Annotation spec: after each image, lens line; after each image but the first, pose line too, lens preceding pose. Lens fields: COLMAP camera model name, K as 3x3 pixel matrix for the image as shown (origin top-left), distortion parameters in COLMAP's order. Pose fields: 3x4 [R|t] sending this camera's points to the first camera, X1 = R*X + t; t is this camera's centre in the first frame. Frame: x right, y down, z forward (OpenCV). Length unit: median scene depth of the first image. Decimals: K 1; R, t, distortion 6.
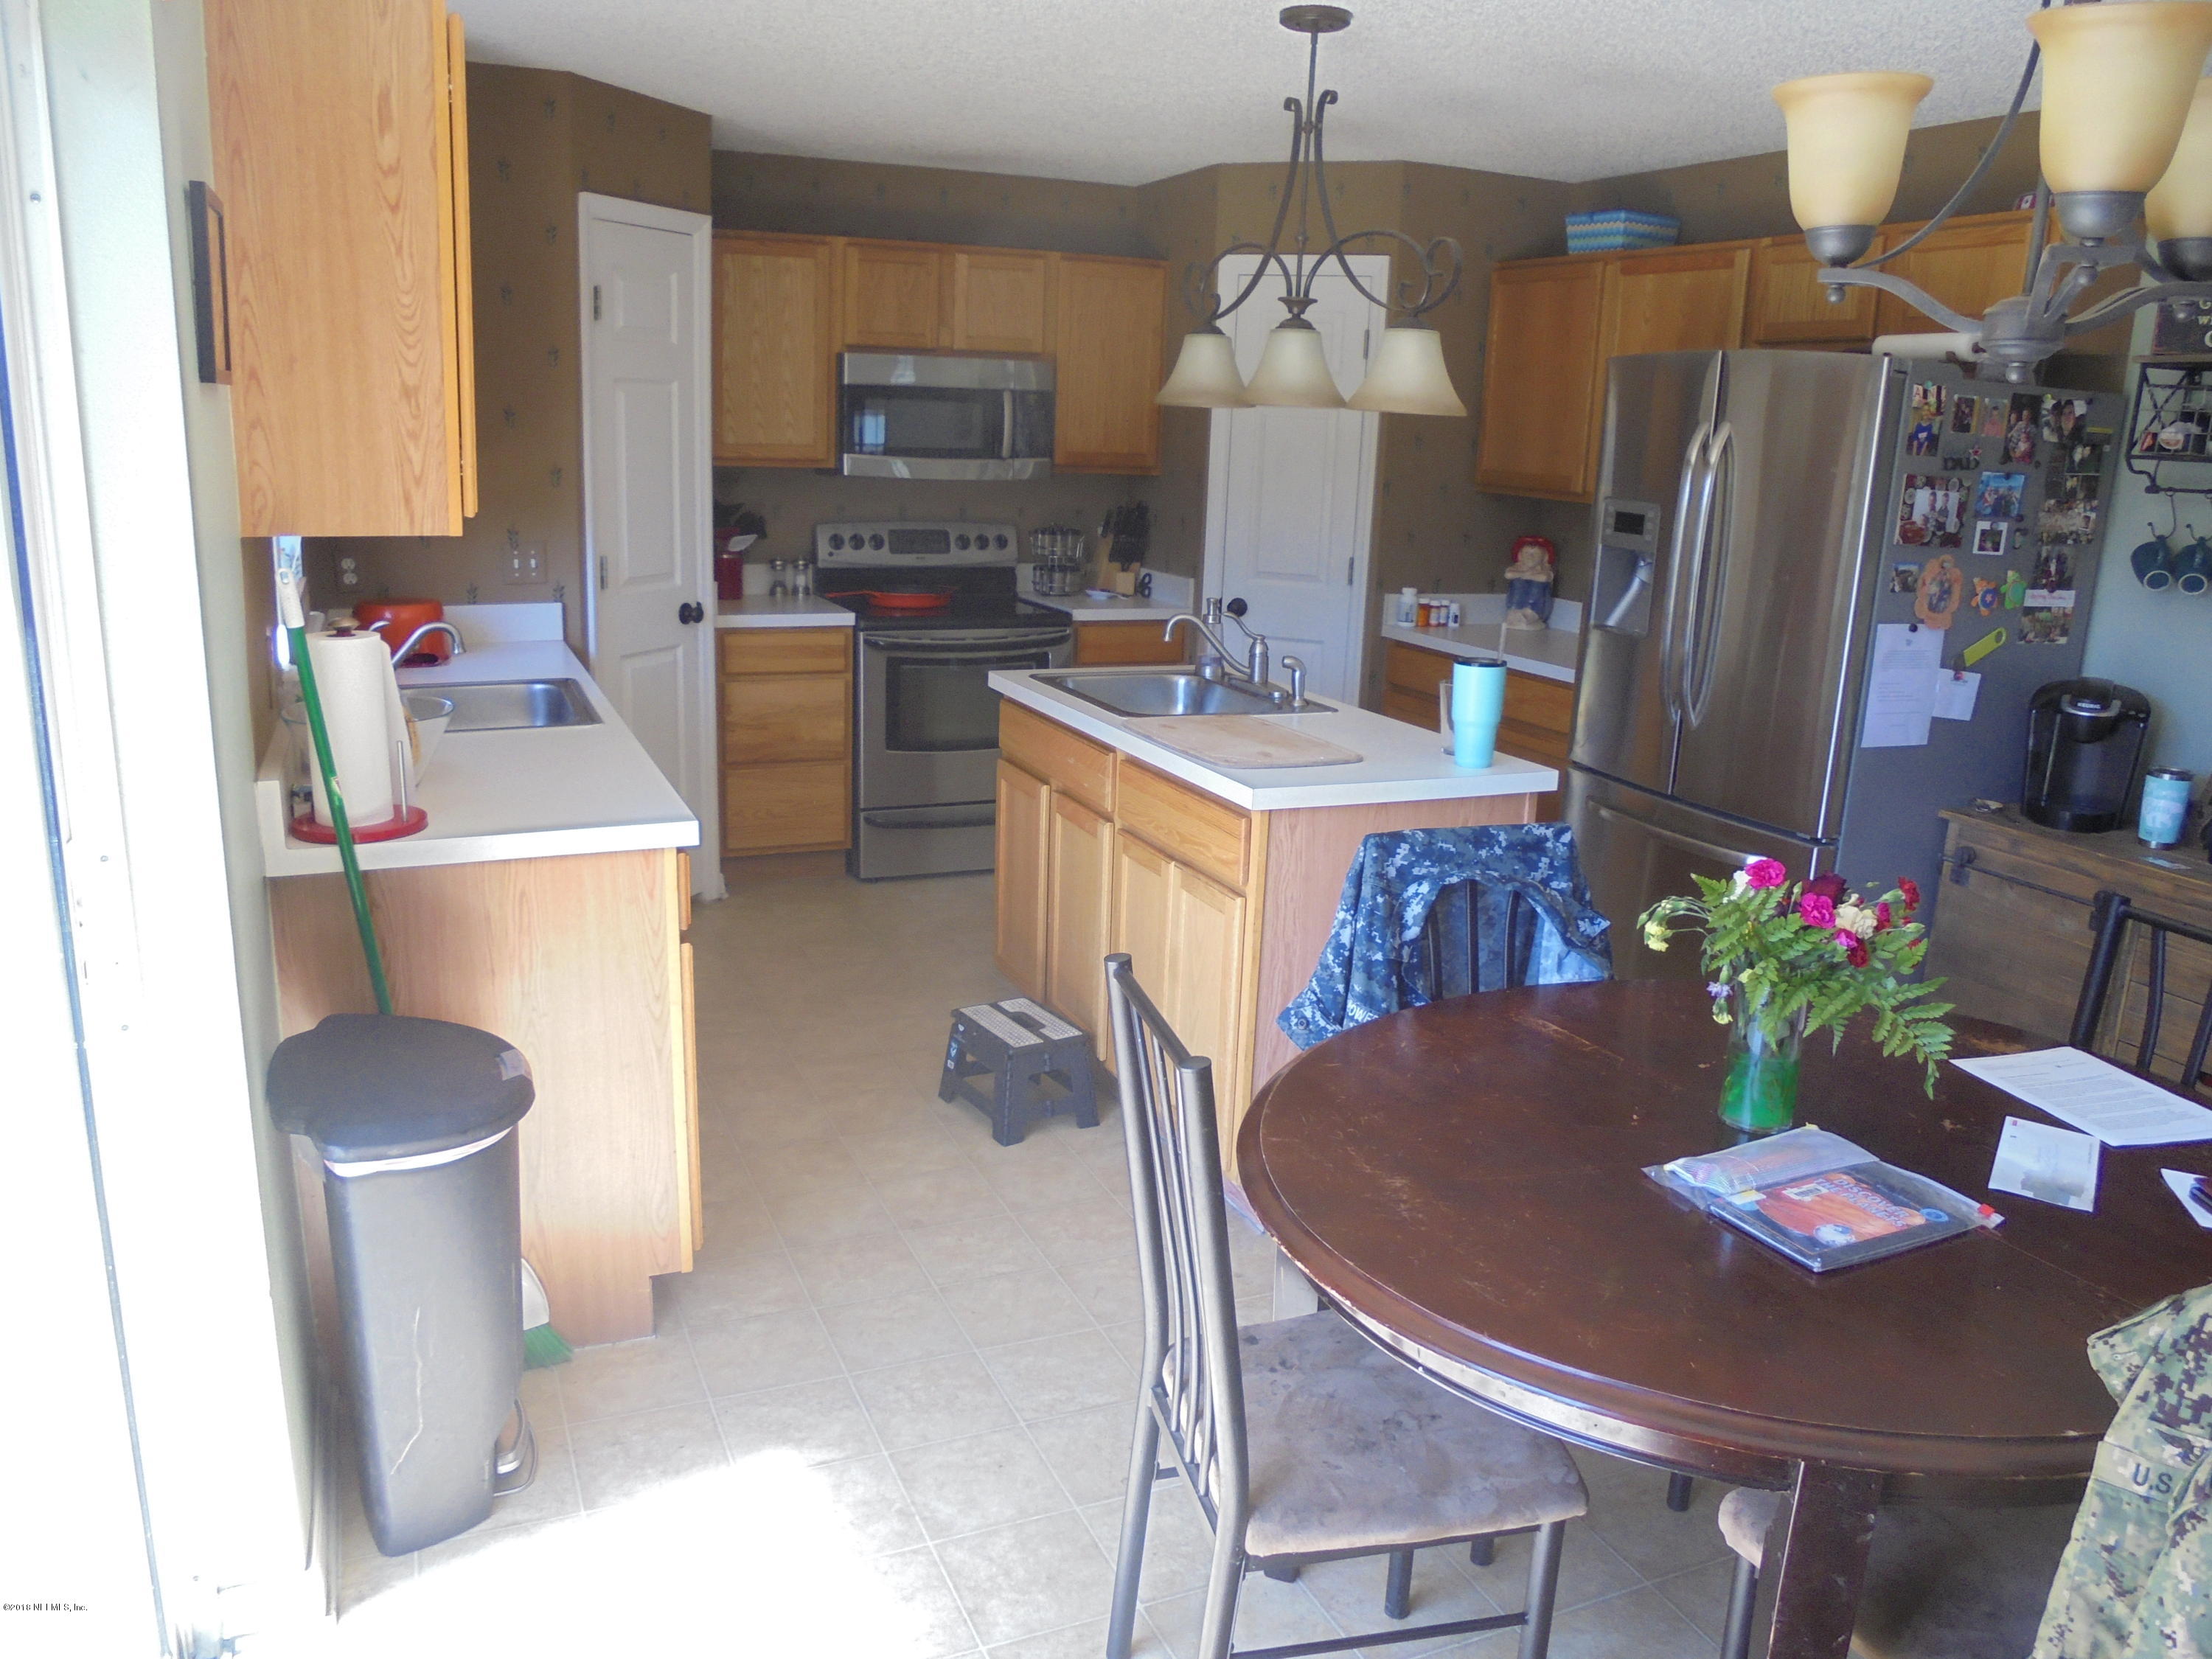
lens RADIAL K [[1661.9, 0, 1105.1], [0, 1661.9, 848.5], [0, 0, 1]] dist [-0.127911, 0.094784]
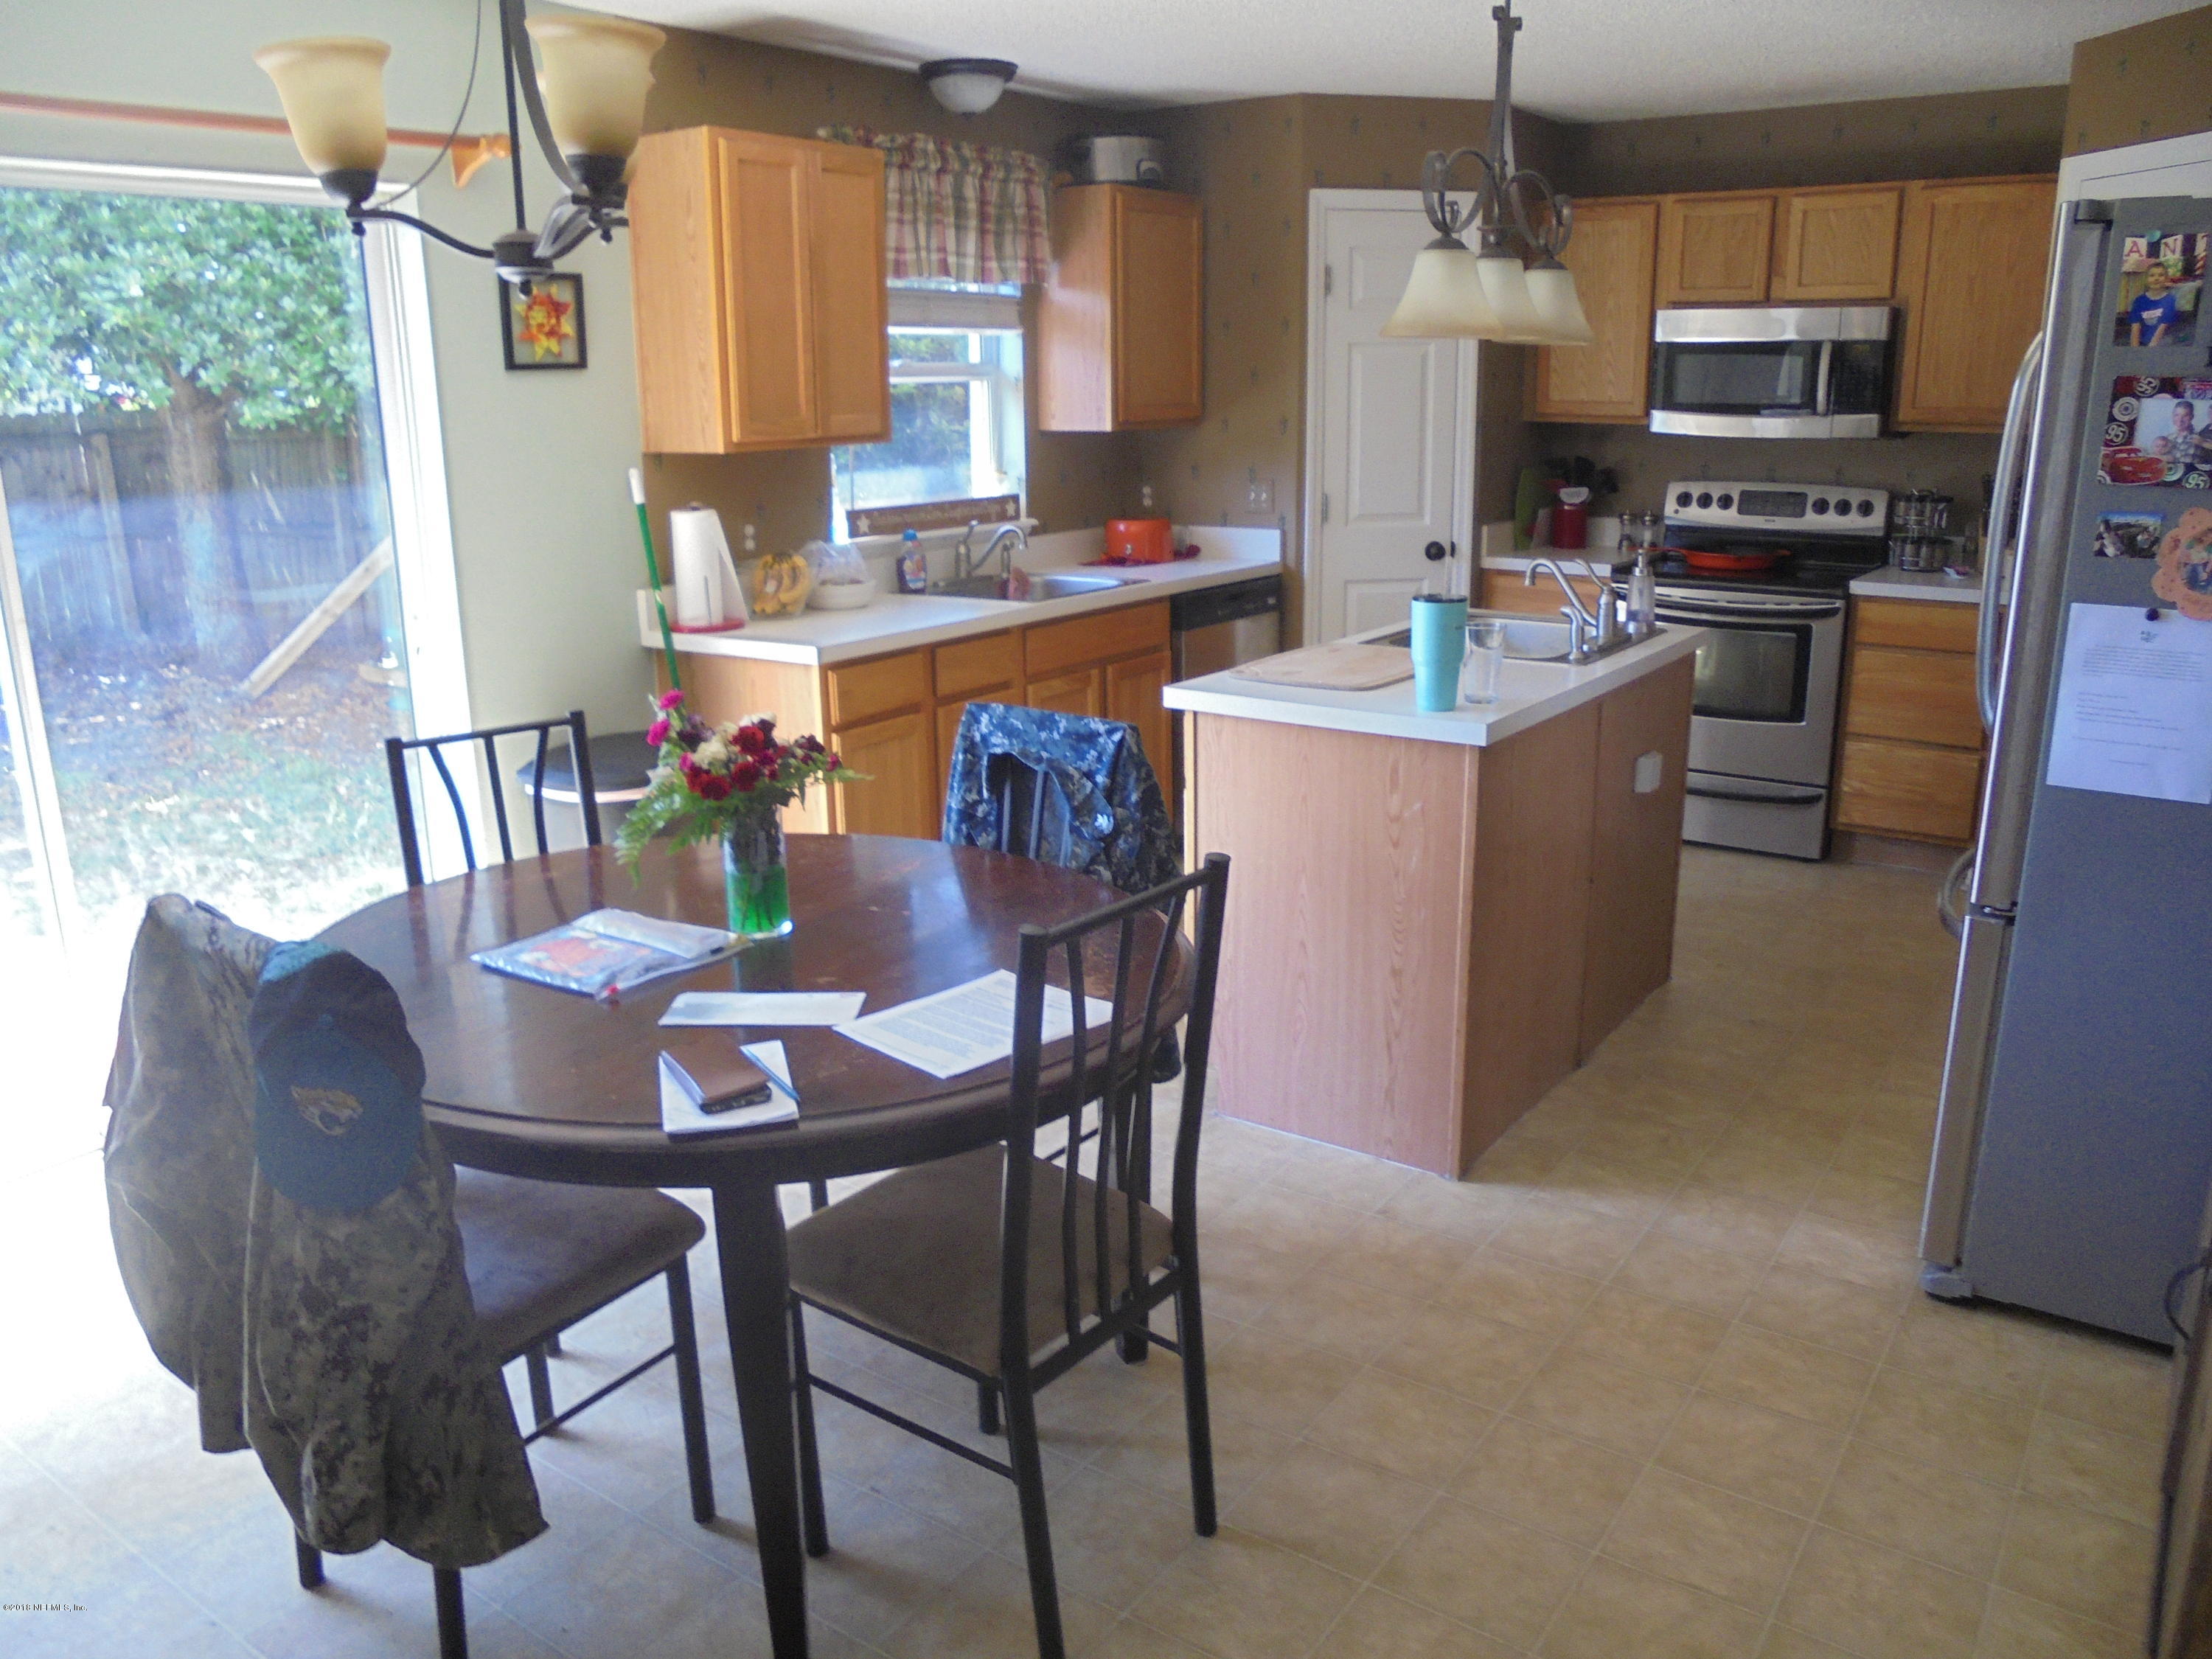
lens RADIAL K [[1661.9, 0, 1091.8], [0, 1661.9, 830.1], [0, 0, 1]] dist [-0.127911, 0.094784]
pose [[0.517755, 0.184252, -0.835453, 0.557331], [-0.186104, 0.977405, 0.100224, -0.024473], [0.835042, 0.103590, 0.540346, 0.204077]]
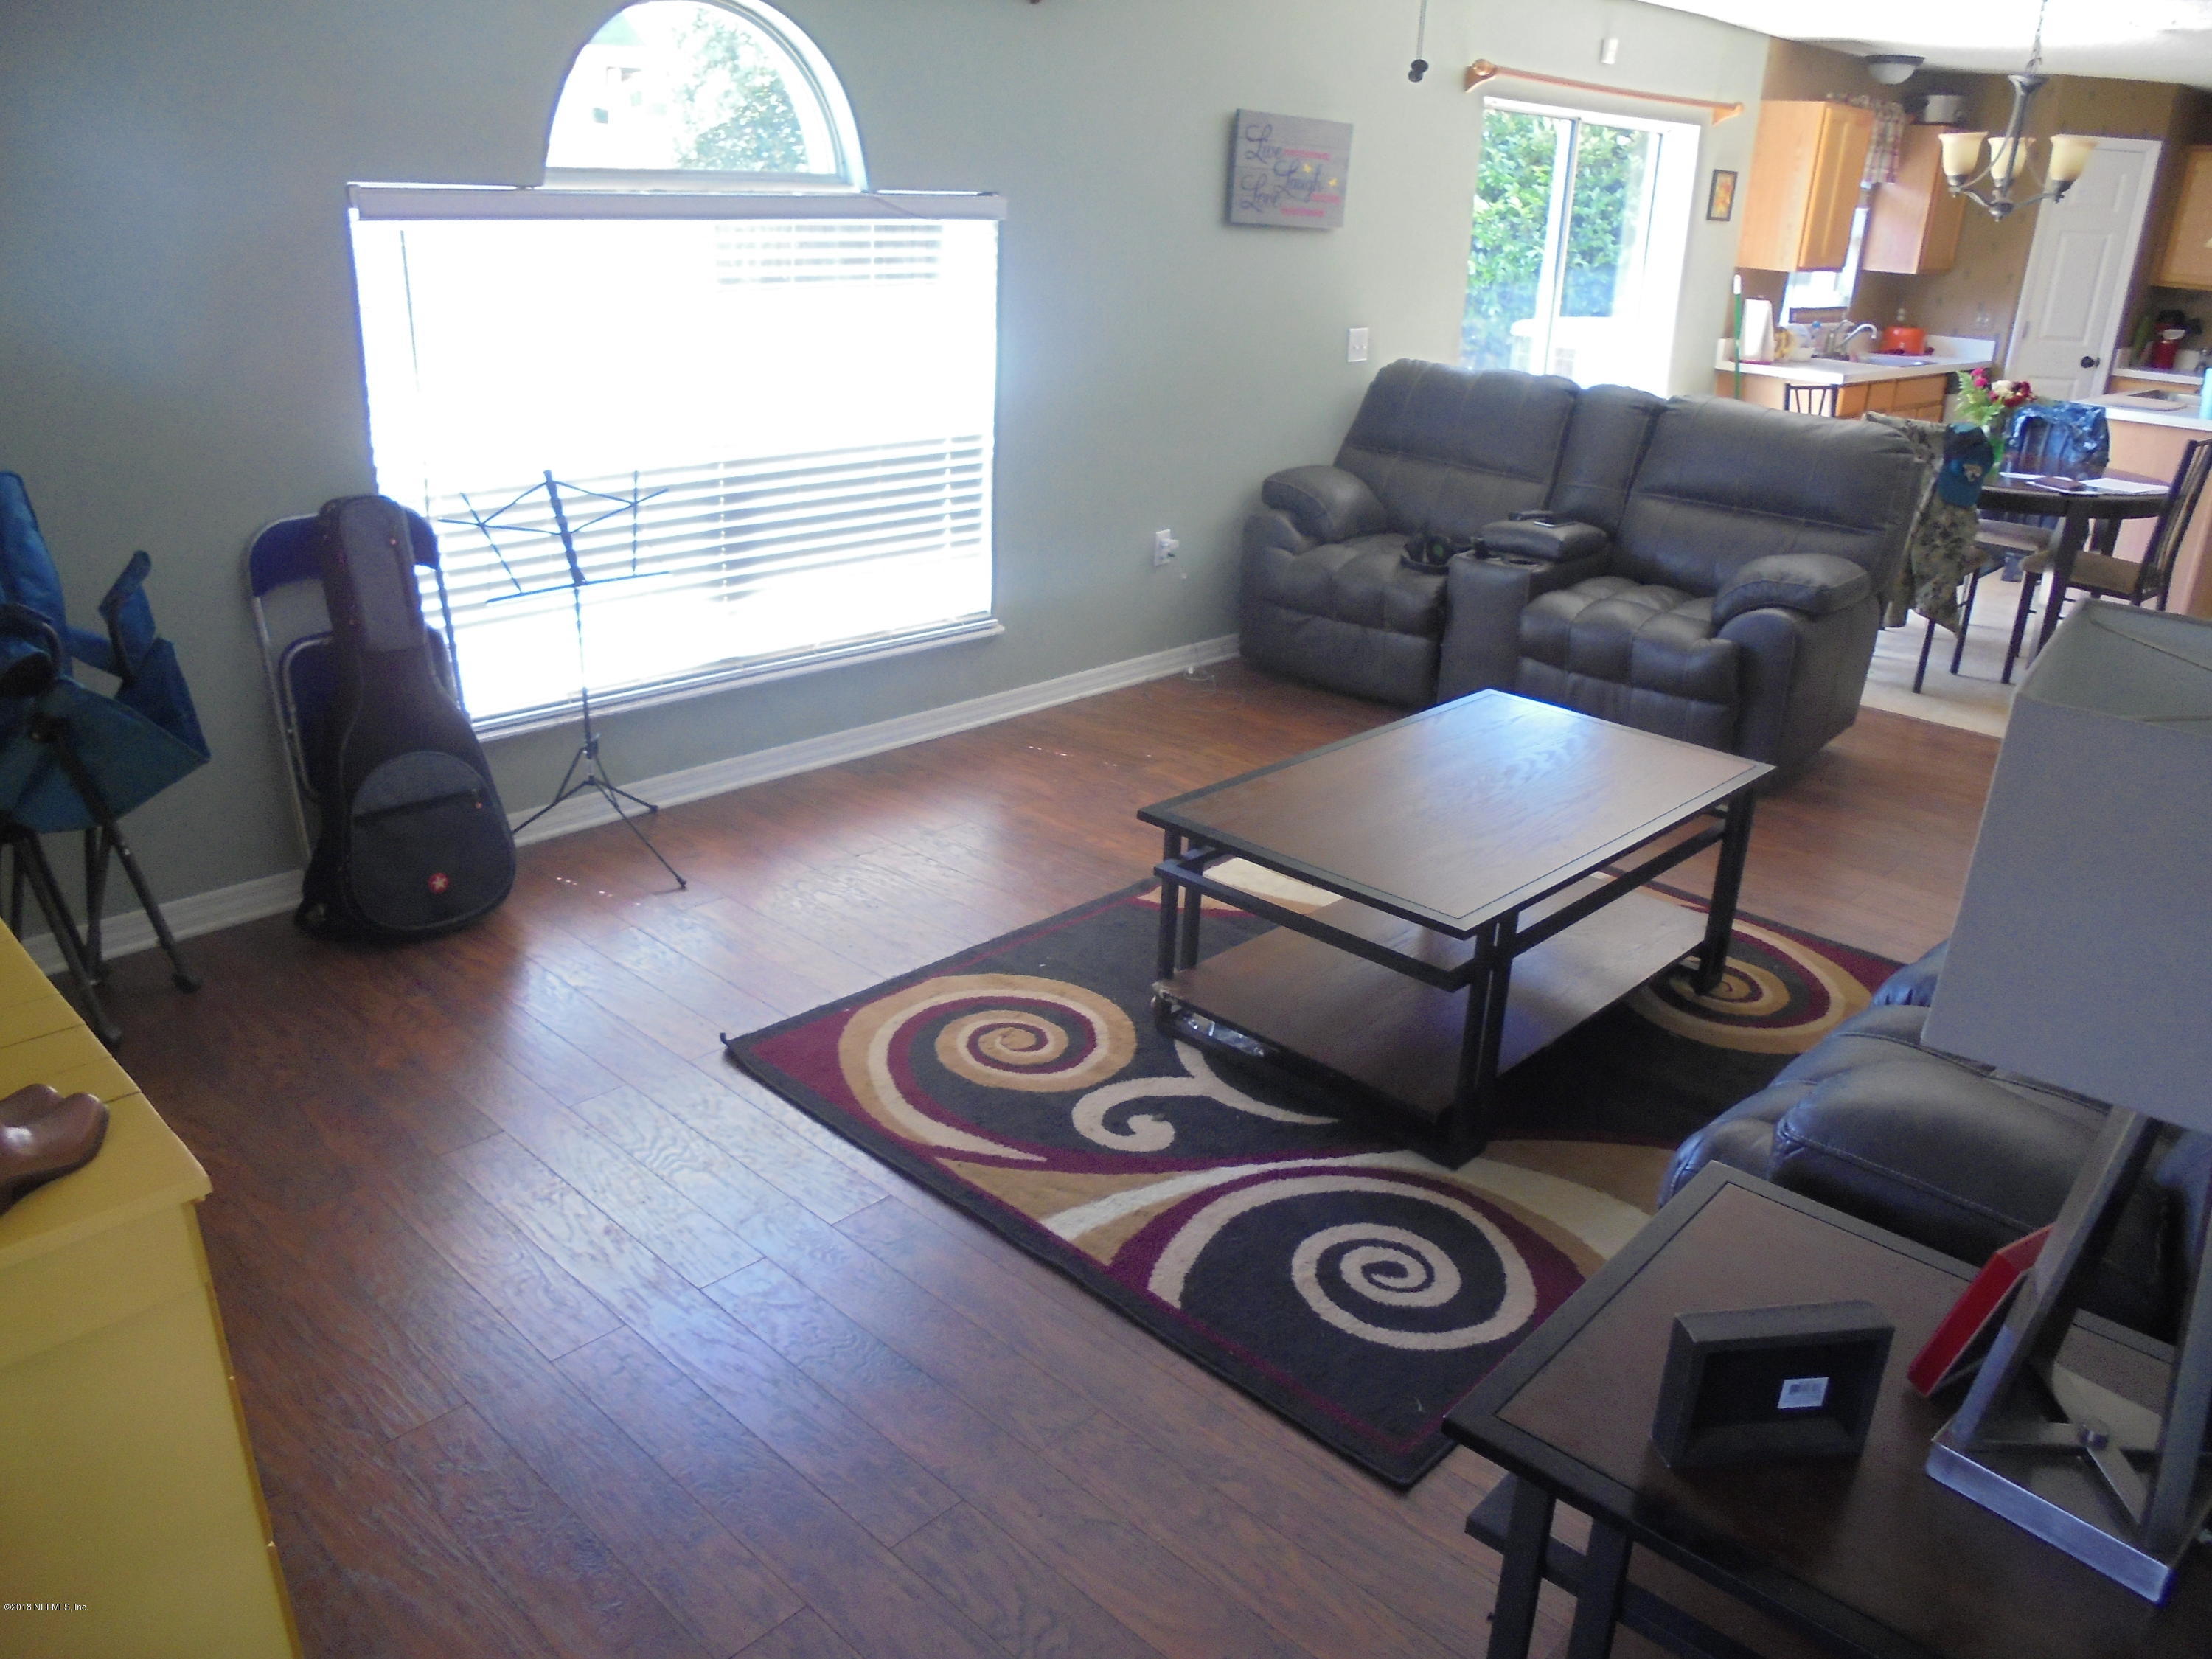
lens RADIAL K [[1661.9, 0, 1106.1], [0, 1661.9, 819.0], [0, 0, 1]] dist [-0.127911, 0.094784]
pose [[0.377895, 0.316810, -0.869958, 0.984603], [-0.259430, 0.938225, 0.228978, 0.199491], [0.888758, 0.139163, 0.436741, -0.646686]]
